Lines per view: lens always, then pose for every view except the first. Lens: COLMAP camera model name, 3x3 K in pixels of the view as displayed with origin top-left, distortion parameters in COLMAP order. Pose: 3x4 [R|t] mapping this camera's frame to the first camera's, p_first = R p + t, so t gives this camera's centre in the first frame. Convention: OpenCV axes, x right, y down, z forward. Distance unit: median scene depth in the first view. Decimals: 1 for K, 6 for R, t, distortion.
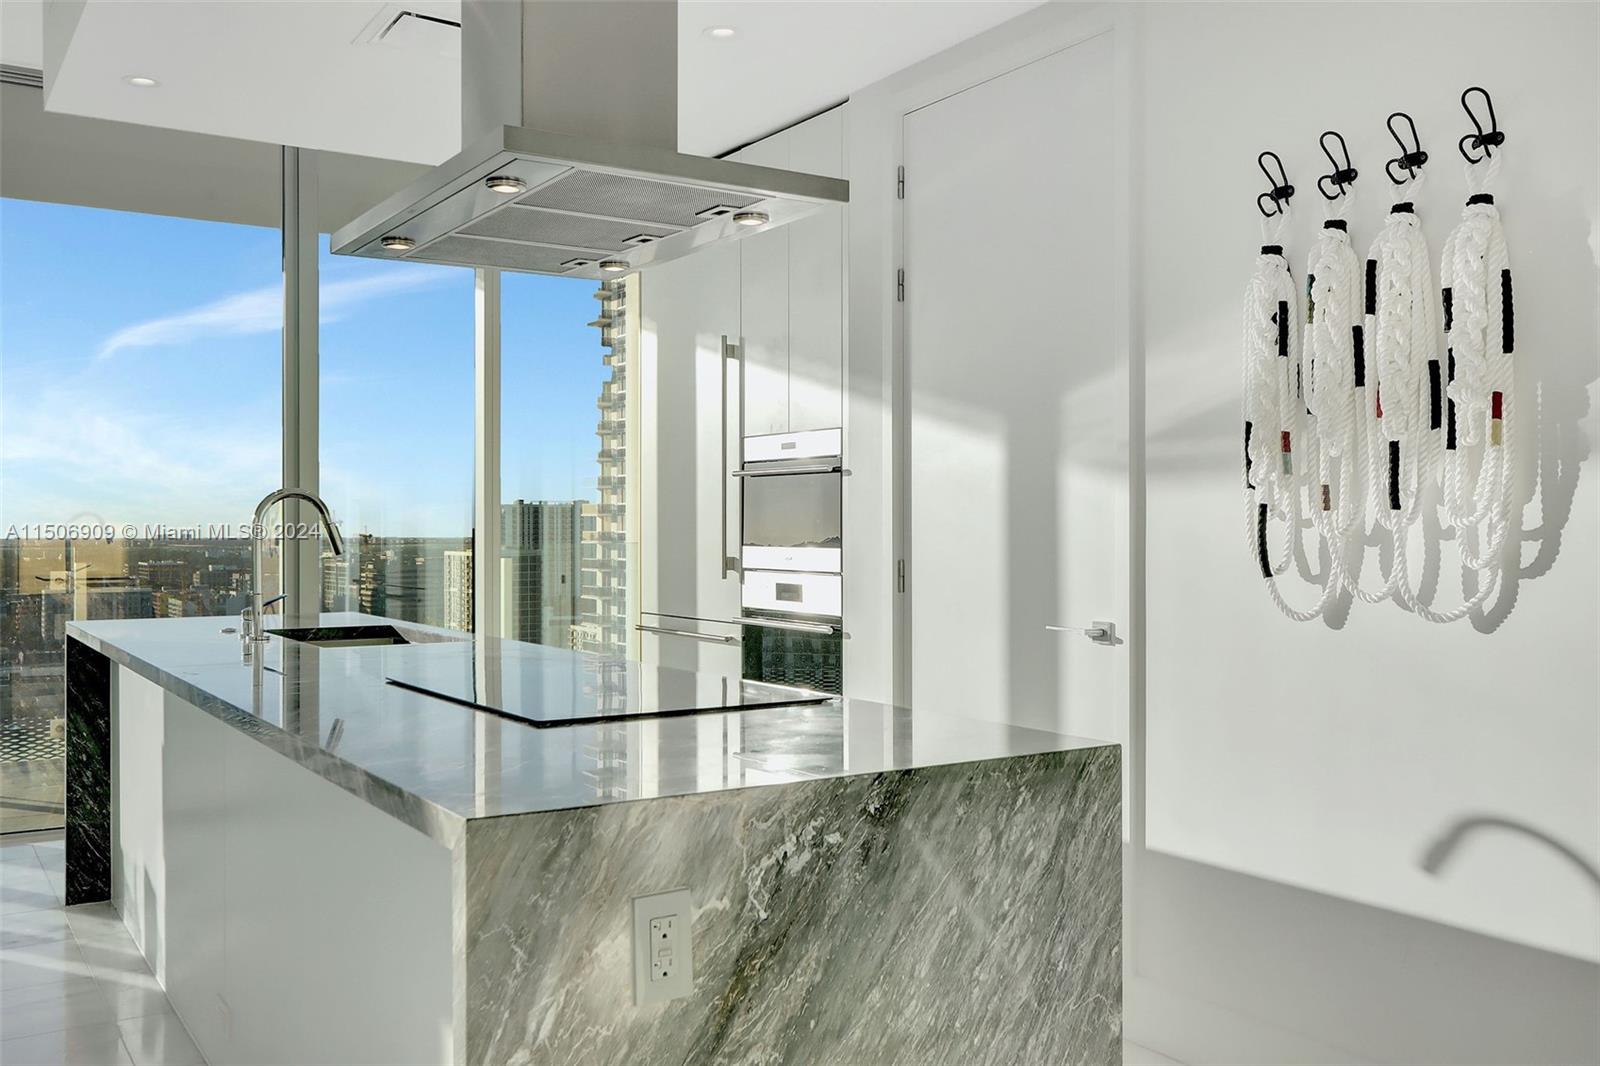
lens RADIAL K [[1429.4, 0, 796.5], [0, 1429.4, 530.8], [0, 0, 1]] dist [0.042692, 0.006420]
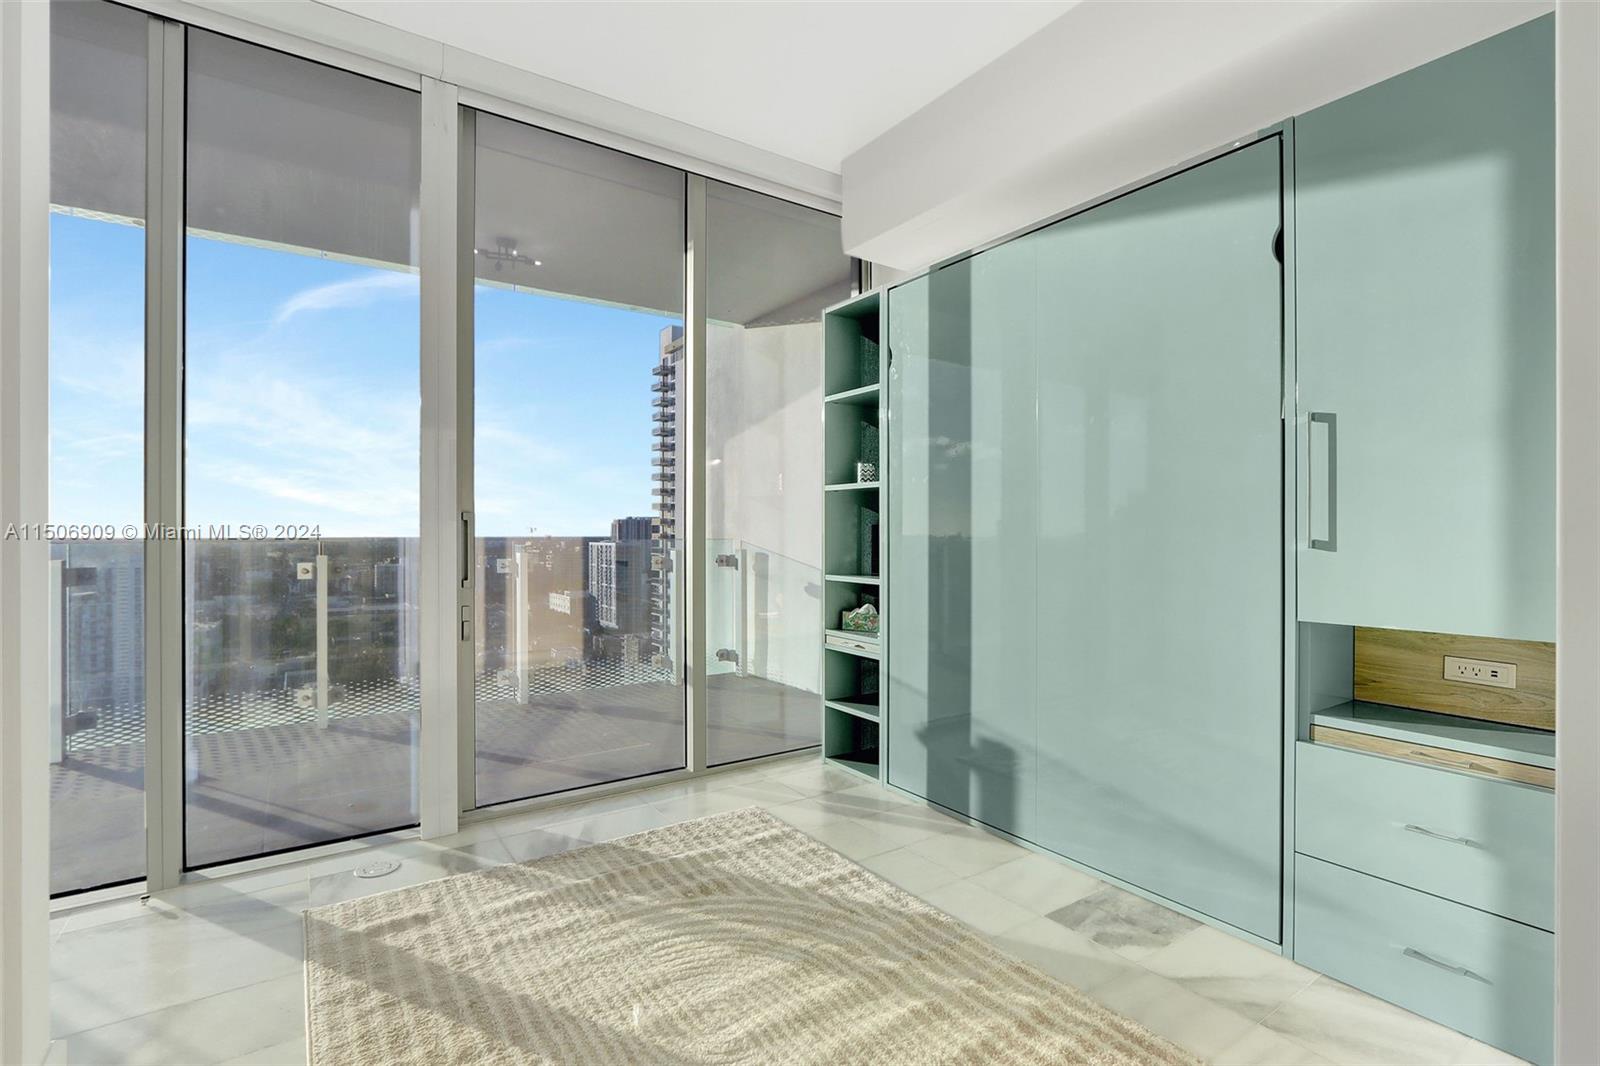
lens RADIAL K [[753.8, 0, 777.6], [0, 753.8, 528.7], [0, 0, 1]] dist [-0.011325, -0.000535]
pose [[0.999713, 0.005769, 0.023271, -0.127627], [-0.005621, 0.999964, -0.006426, 0.000983], [-0.023307, 0.006294, 0.999709, 0.359371]]
